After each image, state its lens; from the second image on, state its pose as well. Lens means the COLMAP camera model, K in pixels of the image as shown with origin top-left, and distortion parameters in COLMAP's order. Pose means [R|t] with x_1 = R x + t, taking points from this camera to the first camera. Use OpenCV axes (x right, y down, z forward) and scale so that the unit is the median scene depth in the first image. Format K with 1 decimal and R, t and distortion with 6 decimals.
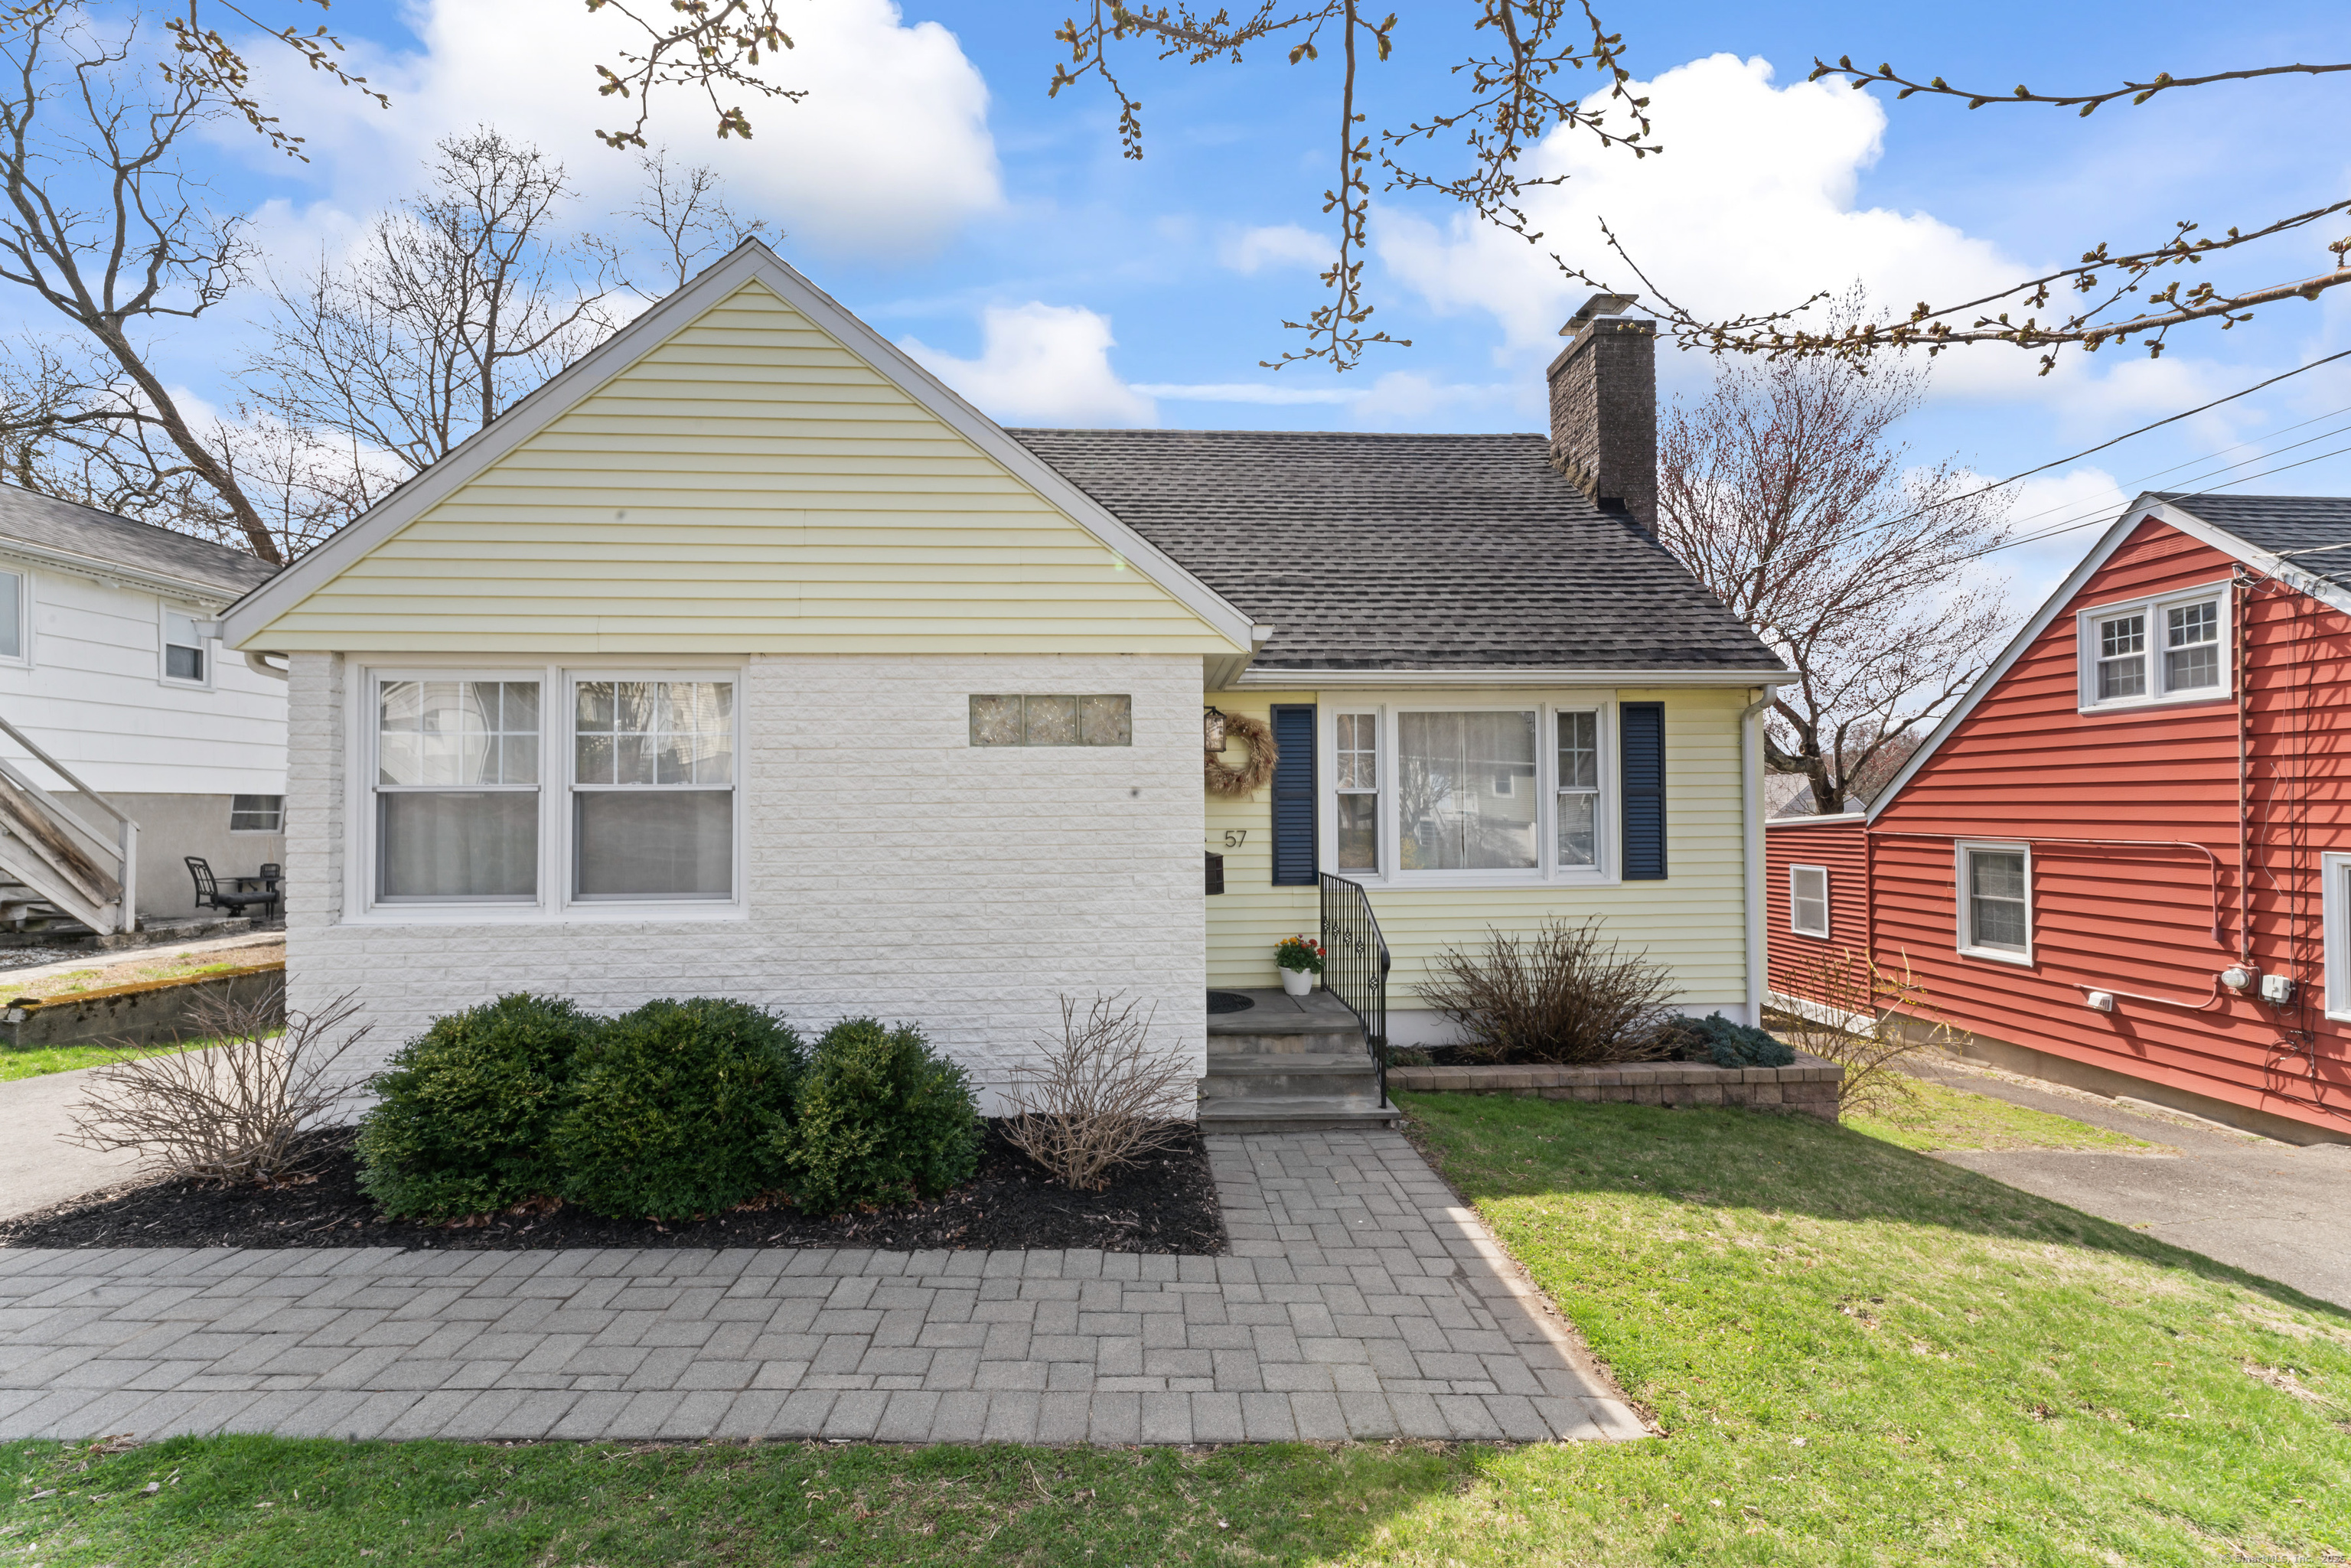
lens RADIAL K [[948.9, 0, 1173.3], [0, 948.9, 802.3], [0, 0, 1]] dist [-0.001422, 0.001293]
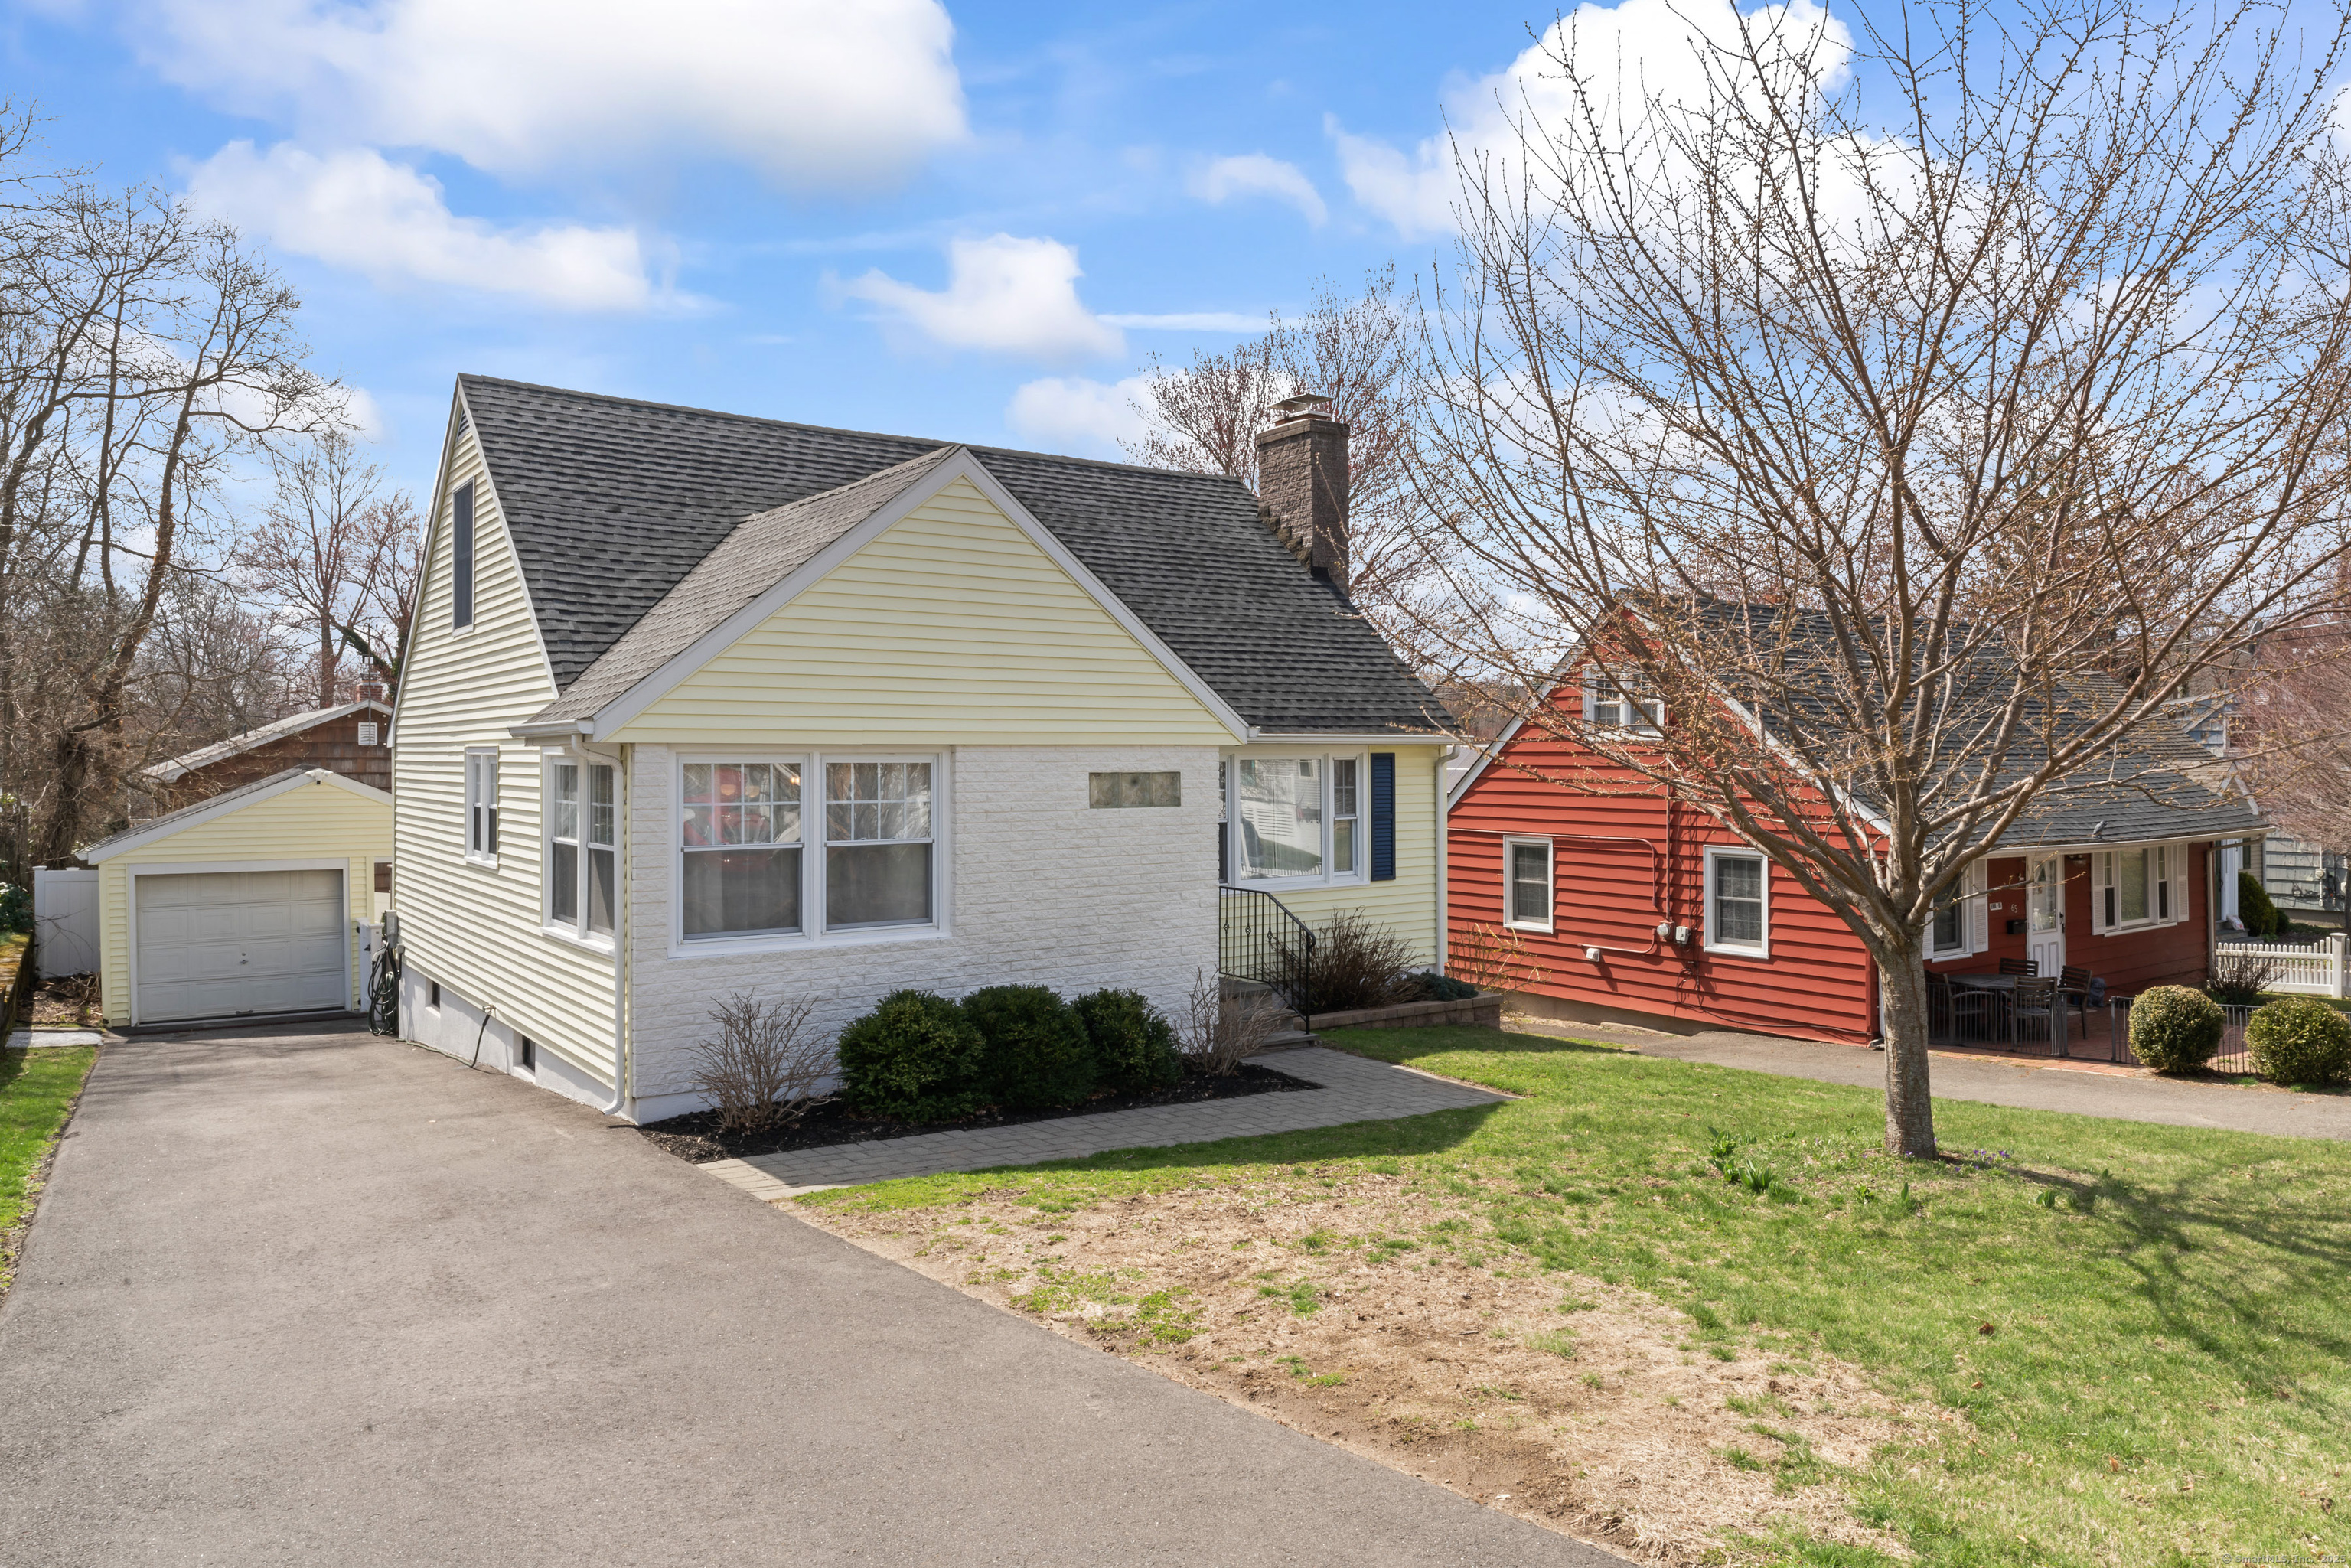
lens RADIAL K [[1622.0, 0, 1175.3], [0, 1622.0, 776.9], [0, 0, 1]] dist [0.000680, 0.000484]
pose [[0.840889, -0.004083, 0.541192, -0.929324], [-0.006289, 0.999830, 0.017315, -0.097121], [-0.541171, -0.017964, 0.840721, -0.742864]]
